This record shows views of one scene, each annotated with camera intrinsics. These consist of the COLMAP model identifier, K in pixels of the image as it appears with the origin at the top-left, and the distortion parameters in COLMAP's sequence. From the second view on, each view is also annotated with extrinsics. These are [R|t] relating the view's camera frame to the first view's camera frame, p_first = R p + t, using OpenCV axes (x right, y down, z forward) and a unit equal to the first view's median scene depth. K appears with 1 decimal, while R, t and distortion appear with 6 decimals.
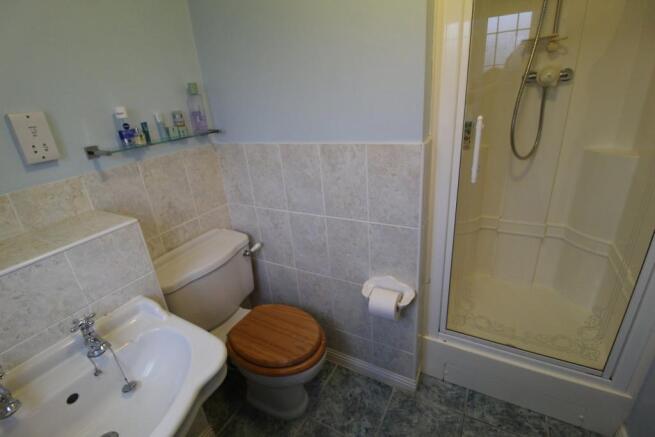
lens RADIAL K [[302.8, 0, 324.0], [0, 302.8, 213.9], [0, 0, 1]] dist [-0.002432, -0.000452]
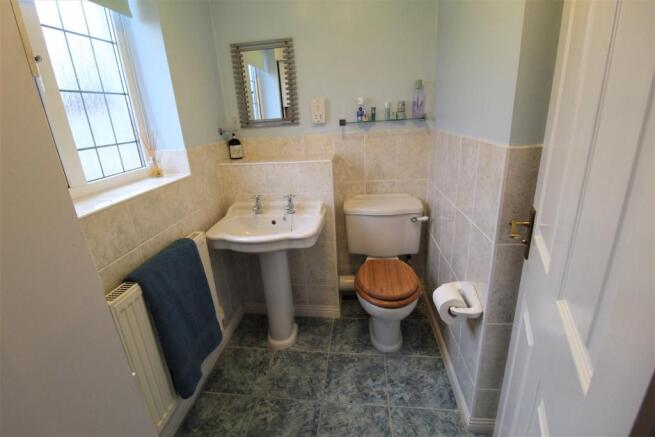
lens RADIAL K [[302.8, 0, 324.0], [0, 302.8, 213.9], [0, 0, 1]] dist [-0.002432, -0.000452]
pose [[0.397207, 0.350613, -0.848114, 0.732522], [-0.317618, 0.919552, 0.231392, -0.067848], [0.861014, 0.177466, 0.476614, 0.115008]]
